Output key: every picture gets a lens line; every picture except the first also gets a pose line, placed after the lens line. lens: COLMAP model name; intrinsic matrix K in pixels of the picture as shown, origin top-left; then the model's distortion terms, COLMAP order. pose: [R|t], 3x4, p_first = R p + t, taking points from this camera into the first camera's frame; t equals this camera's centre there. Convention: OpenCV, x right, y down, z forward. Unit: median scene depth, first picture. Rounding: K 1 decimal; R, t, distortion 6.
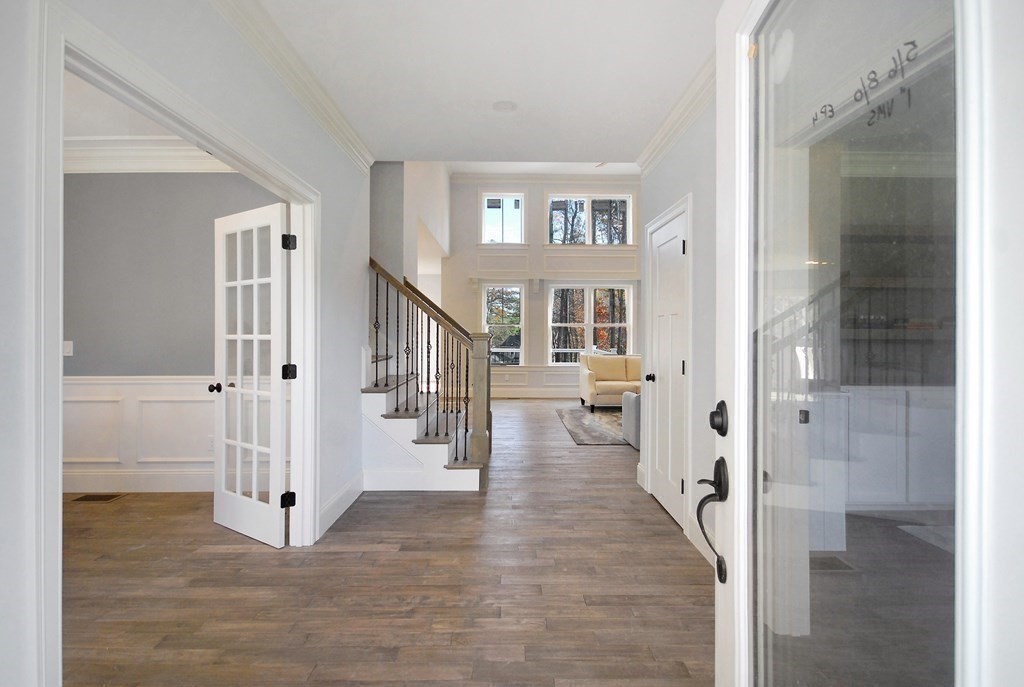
lens RADIAL K [[458.1, 0, 510.9], [0, 458.1, 335.9], [0, 0, 1]] dist [-0.017641, 0.000612]
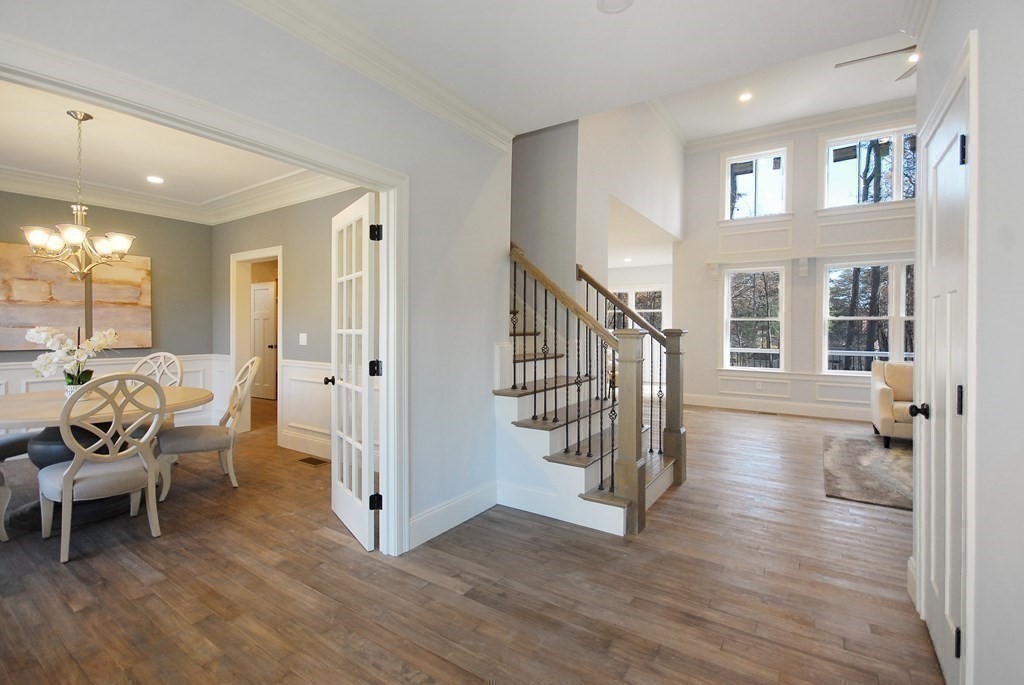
lens RADIAL K [[458.1, 0, 496.4], [0, 458.1, 331.5], [0, 0, 1]] dist [-0.017641, 0.000612]
pose [[0.818056, 0.009973, -0.575053, 0.211815], [-0.009069, 0.999949, 0.004441, -0.004330], [0.575068, 0.001582, 0.818104, 0.287617]]
